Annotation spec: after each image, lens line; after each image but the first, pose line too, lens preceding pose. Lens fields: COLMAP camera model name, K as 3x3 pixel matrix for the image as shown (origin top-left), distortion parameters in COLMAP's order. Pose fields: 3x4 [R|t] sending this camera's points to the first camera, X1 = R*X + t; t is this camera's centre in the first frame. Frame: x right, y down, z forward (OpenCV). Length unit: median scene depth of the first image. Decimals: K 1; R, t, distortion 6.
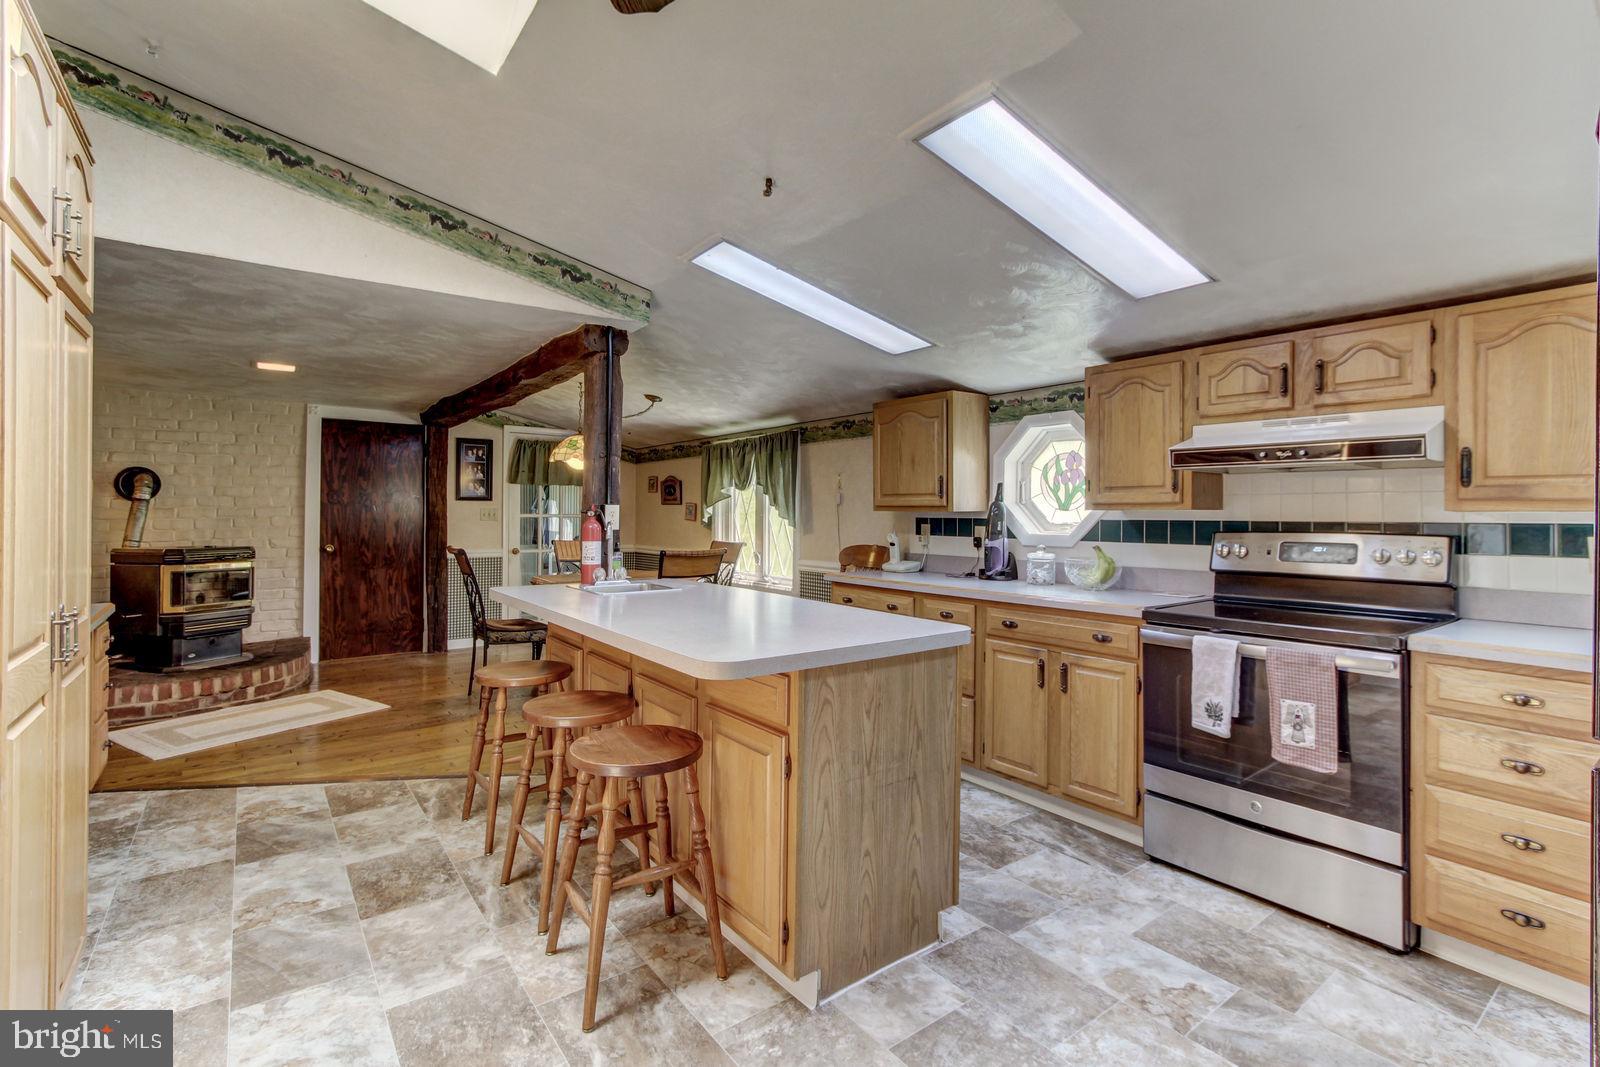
lens RADIAL K [[734.6, 0, 797.7], [0, 734.6, 518.5], [0, 0, 1]] dist [-0.015569, -0.000441]
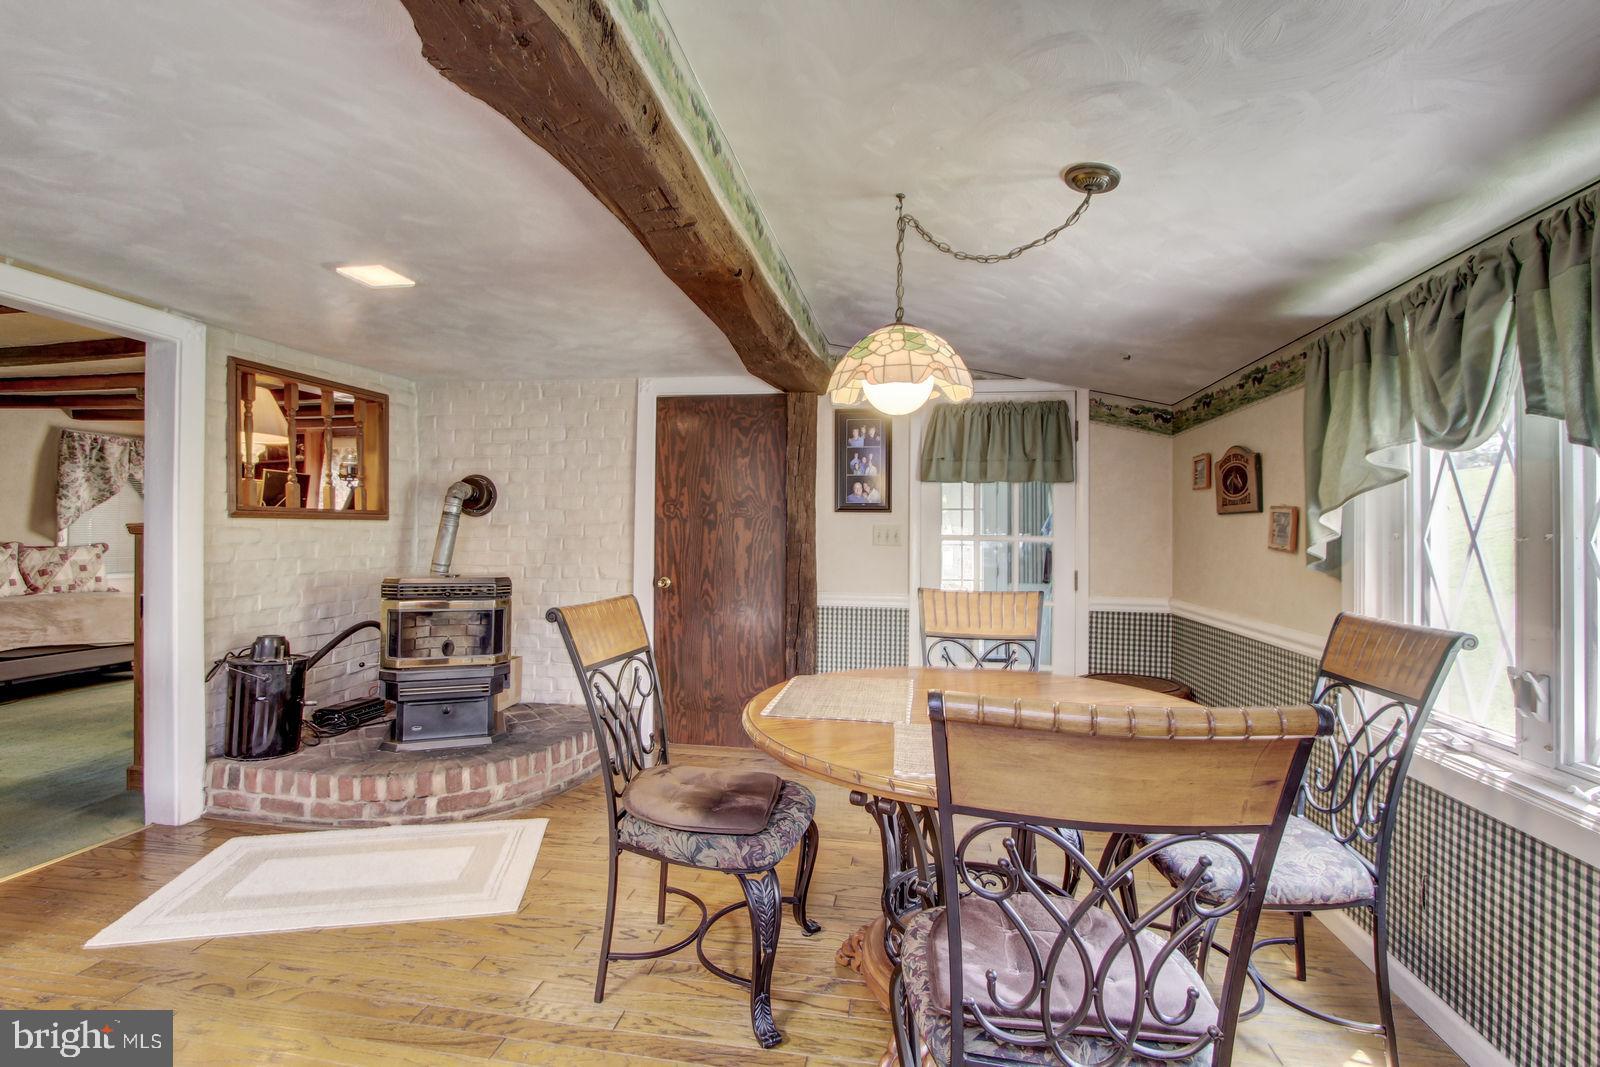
lens RADIAL K [[734.6, 0, 794.0], [0, 734.6, 520.3], [0, 0, 1]] dist [-0.015569, -0.000441]
pose [[0.678359, -0.014096, -0.734595, -0.042725], [-0.012385, 0.999455, -0.030615, 0.001347], [0.734626, 0.029866, 0.677815, 0.616359]]
